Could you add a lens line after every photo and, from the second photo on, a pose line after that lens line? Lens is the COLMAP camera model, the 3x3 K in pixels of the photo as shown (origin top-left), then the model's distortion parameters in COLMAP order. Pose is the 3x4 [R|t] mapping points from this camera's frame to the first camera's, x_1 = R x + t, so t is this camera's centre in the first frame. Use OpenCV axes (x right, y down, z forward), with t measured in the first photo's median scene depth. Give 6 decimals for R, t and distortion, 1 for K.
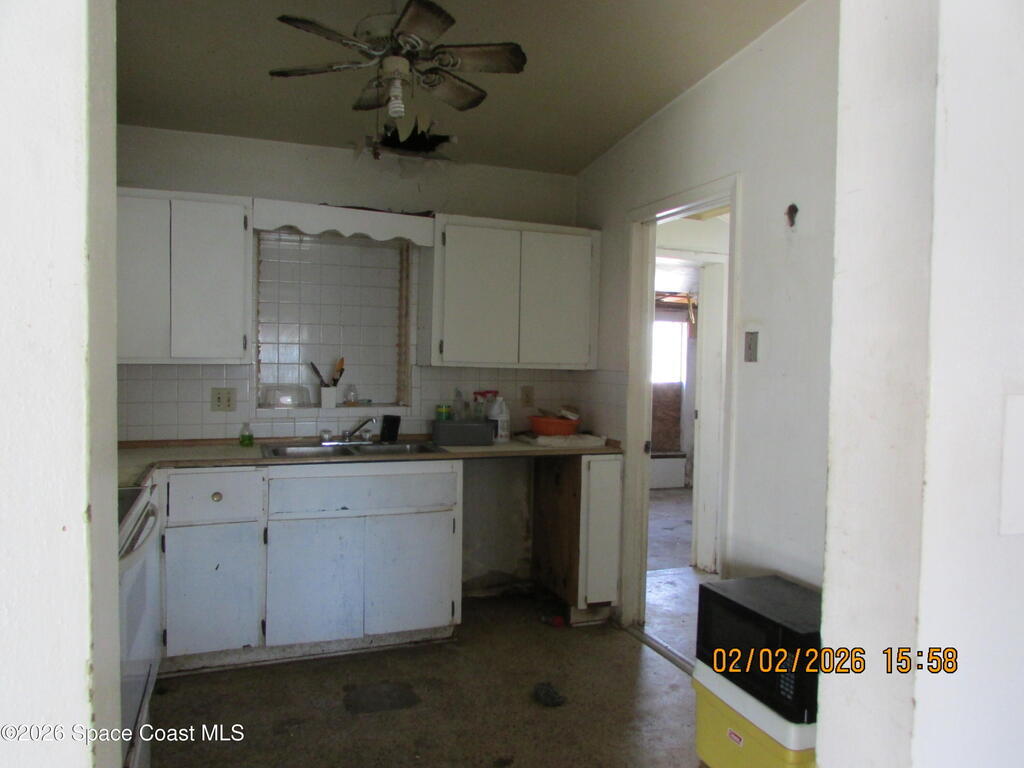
lens RADIAL K [[736.7, 0, 514.8], [0, 736.7, 387.1], [0, 0, 1]] dist [-0.007644, 0.004618]
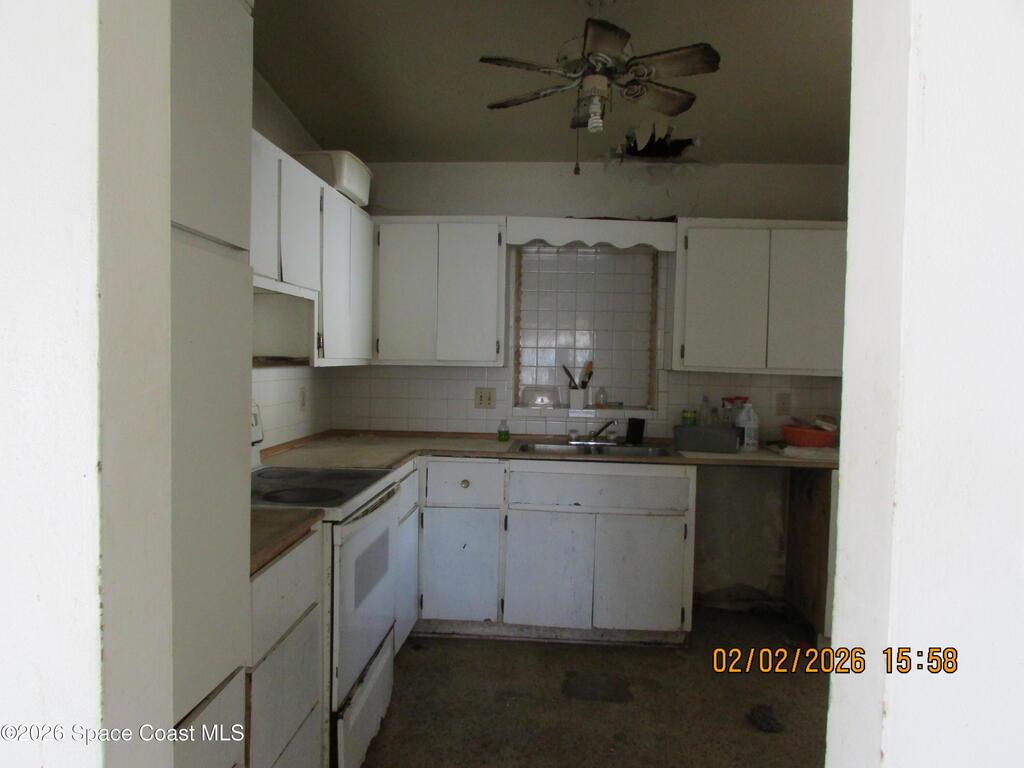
lens RADIAL K [[736.7, 0, 514.8], [0, 736.7, 387.1], [0, 0, 1]] dist [-0.007644, 0.004618]
pose [[0.908641, 0.020889, -0.417055, 0.116606], [-0.023214, 0.999730, -0.000502, -0.000472], [0.416932, 0.010137, 0.908881, 0.001561]]
